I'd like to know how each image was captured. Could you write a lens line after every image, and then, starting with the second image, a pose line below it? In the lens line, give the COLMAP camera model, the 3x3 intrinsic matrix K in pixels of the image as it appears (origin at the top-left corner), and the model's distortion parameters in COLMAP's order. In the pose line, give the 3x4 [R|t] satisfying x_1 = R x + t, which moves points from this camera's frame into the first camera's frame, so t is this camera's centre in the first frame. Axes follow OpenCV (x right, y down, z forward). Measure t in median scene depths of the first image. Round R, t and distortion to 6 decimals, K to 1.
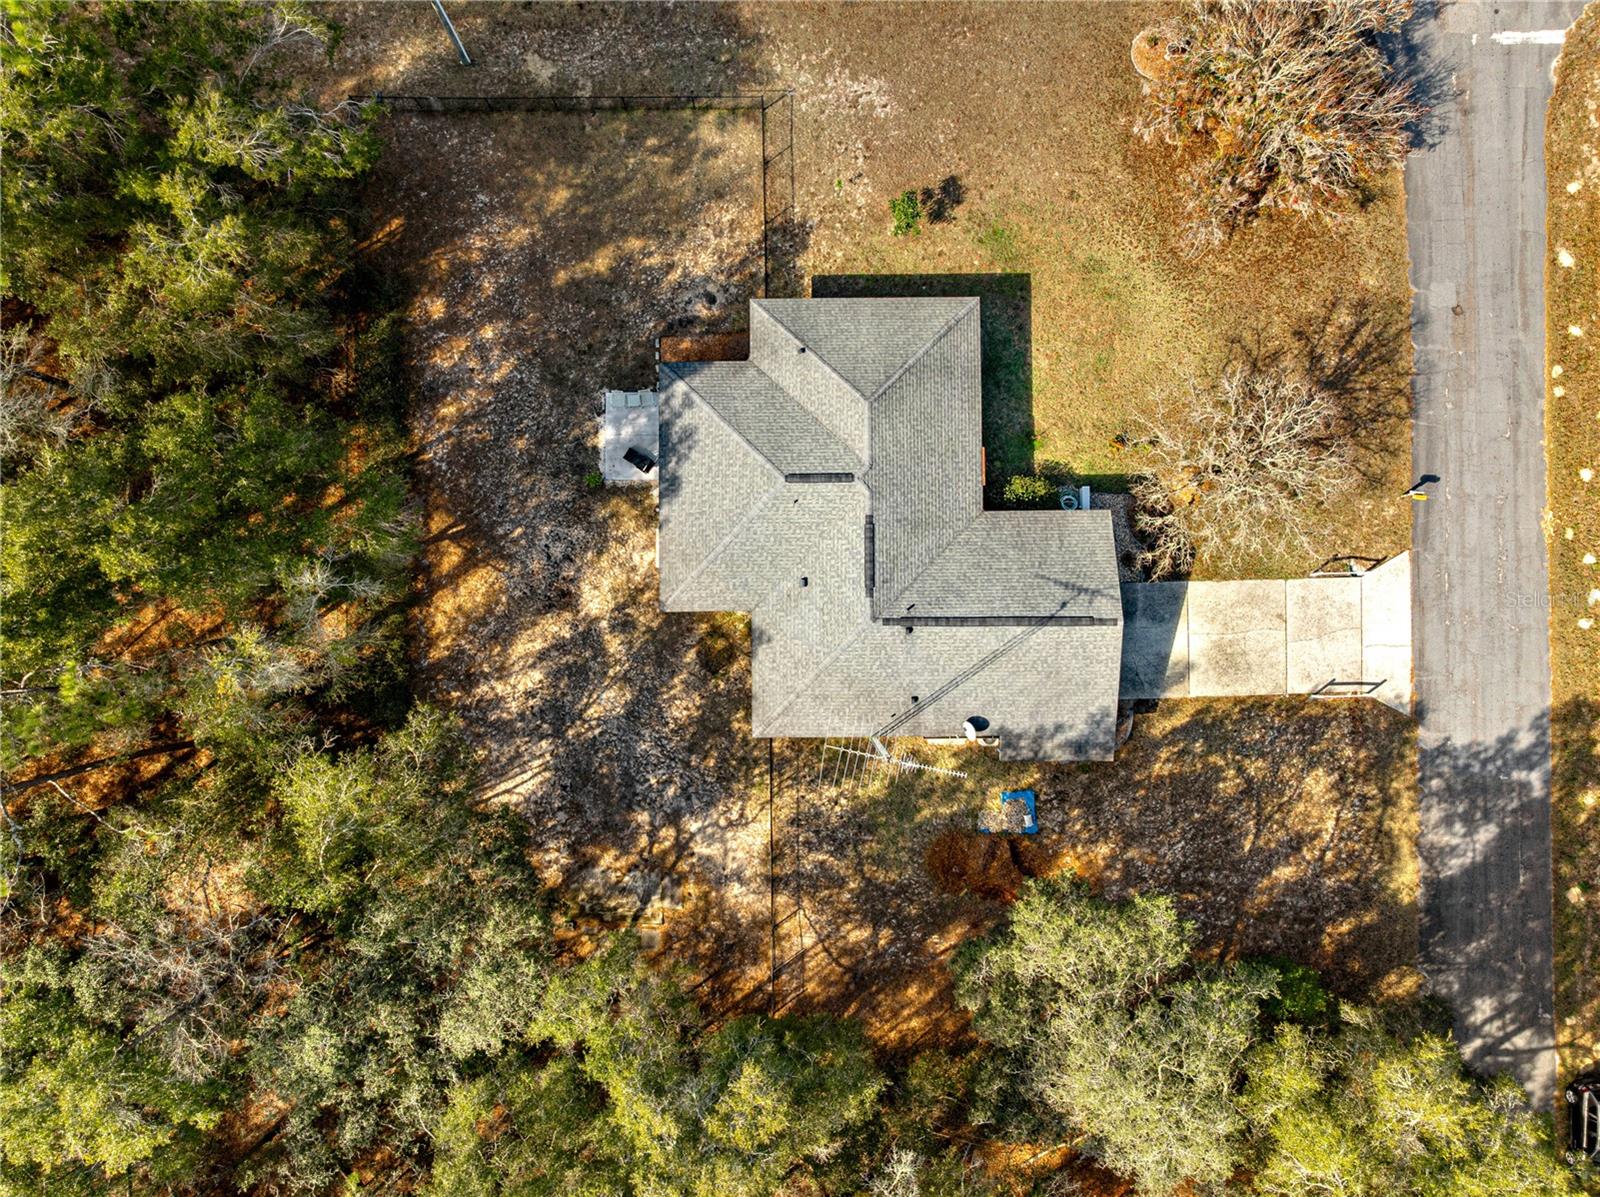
lens RADIAL K [[1153.3, 0, 824.8], [0, 1153.3, 599.3], [0, 0, 1]] dist [-0.001575, -0.053551]
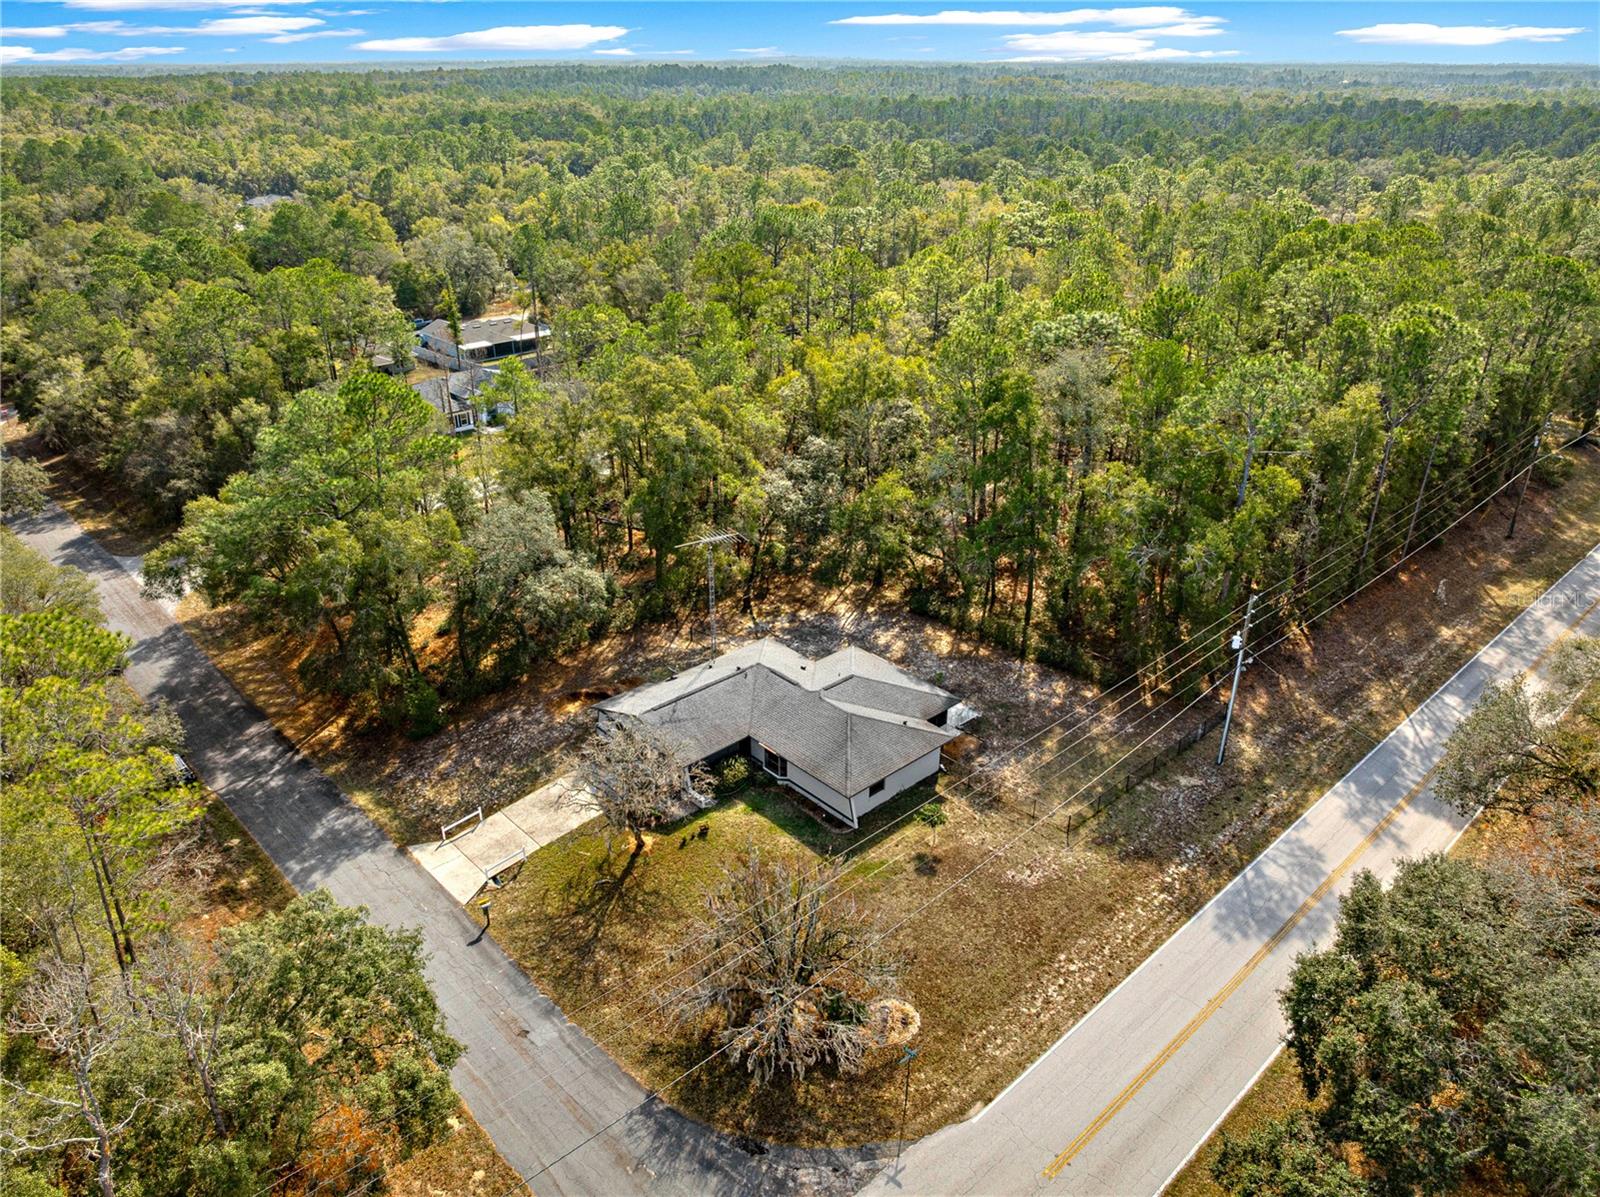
lens RADIAL K [[1153.3, 0, 824.8], [0, 1153.3, 599.3], [0, 0, 1]] dist [-0.001575, -0.053551]
pose [[-0.732067, 0.293912, -0.614567, 0.893122], [-0.680169, -0.264977, 0.683489, -1.073476], [0.038040, 0.918370, 0.393891, 0.221542]]
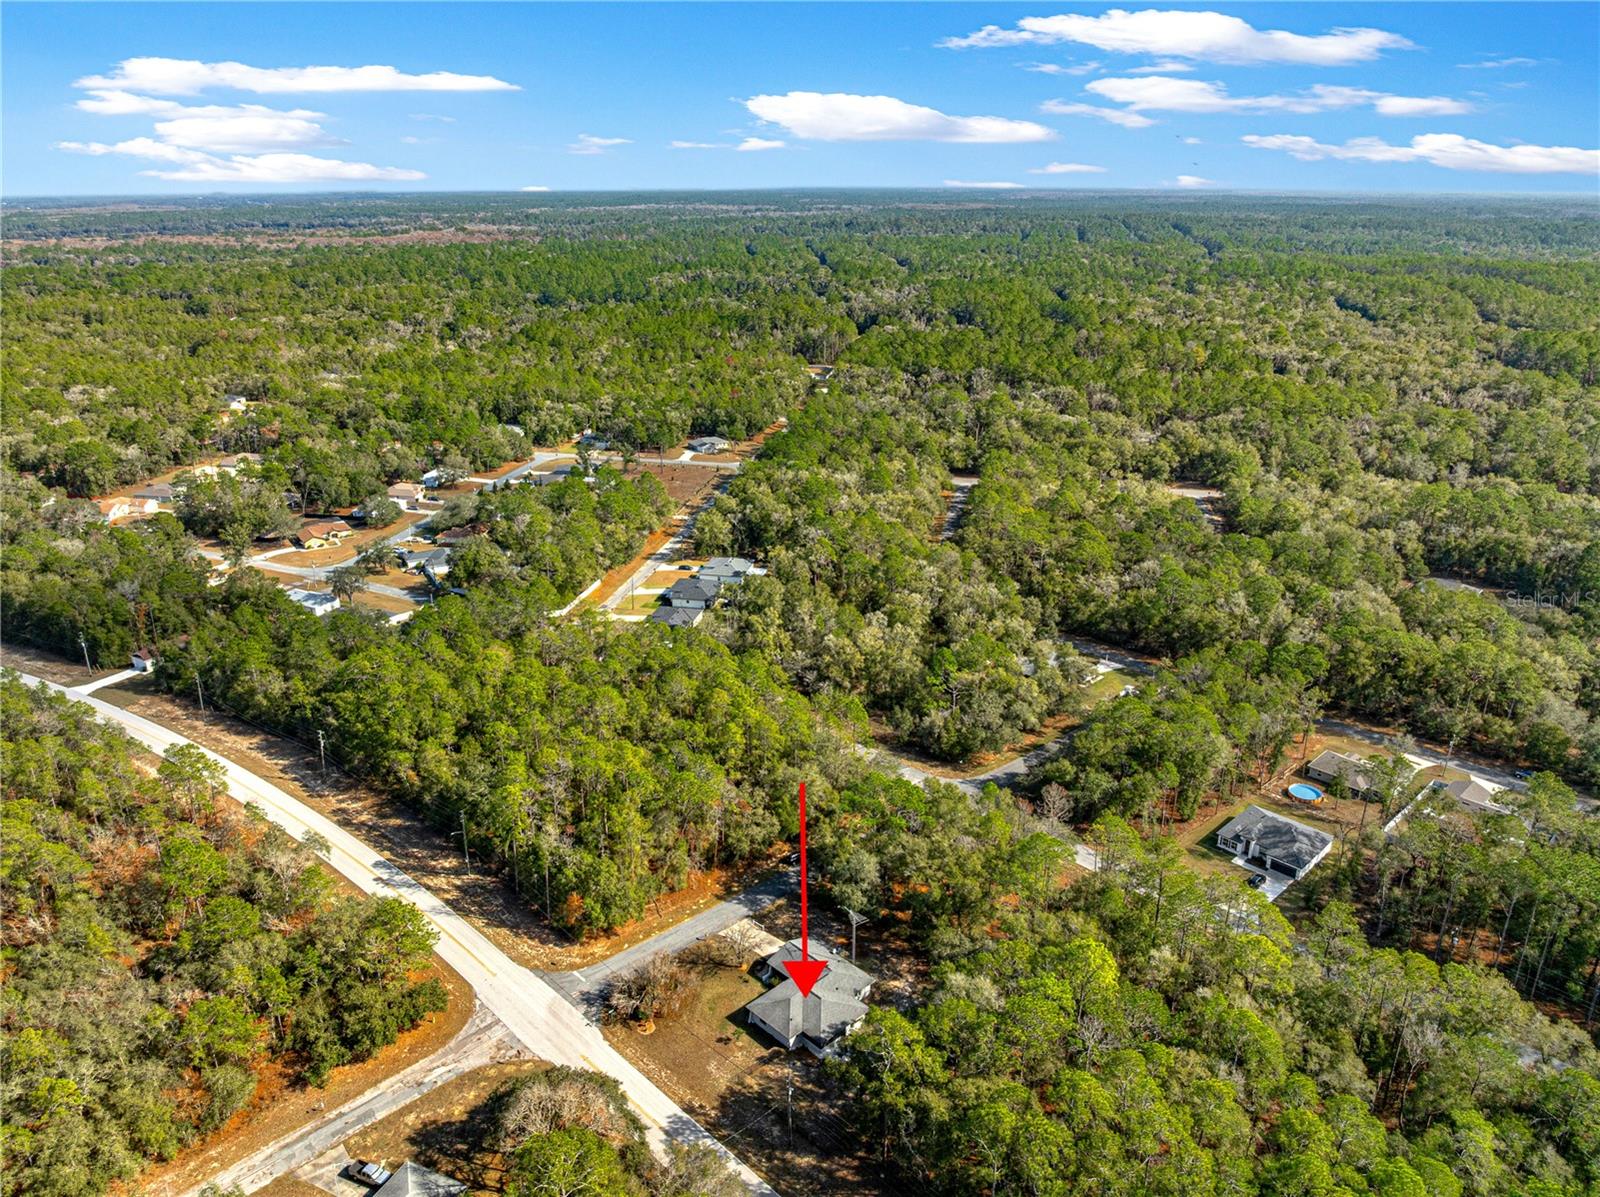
lens RADIAL K [[1153.3, 0, 824.8], [0, 1153.3, 599.3], [0, 0, 1]] dist [-0.001575, -0.053551]
pose [[-0.695400, -0.278530, 0.662450, -1.936918], [0.715457, -0.181916, 0.674557, -2.143480], [-0.067374, 0.943042, 0.325780, -1.283372]]
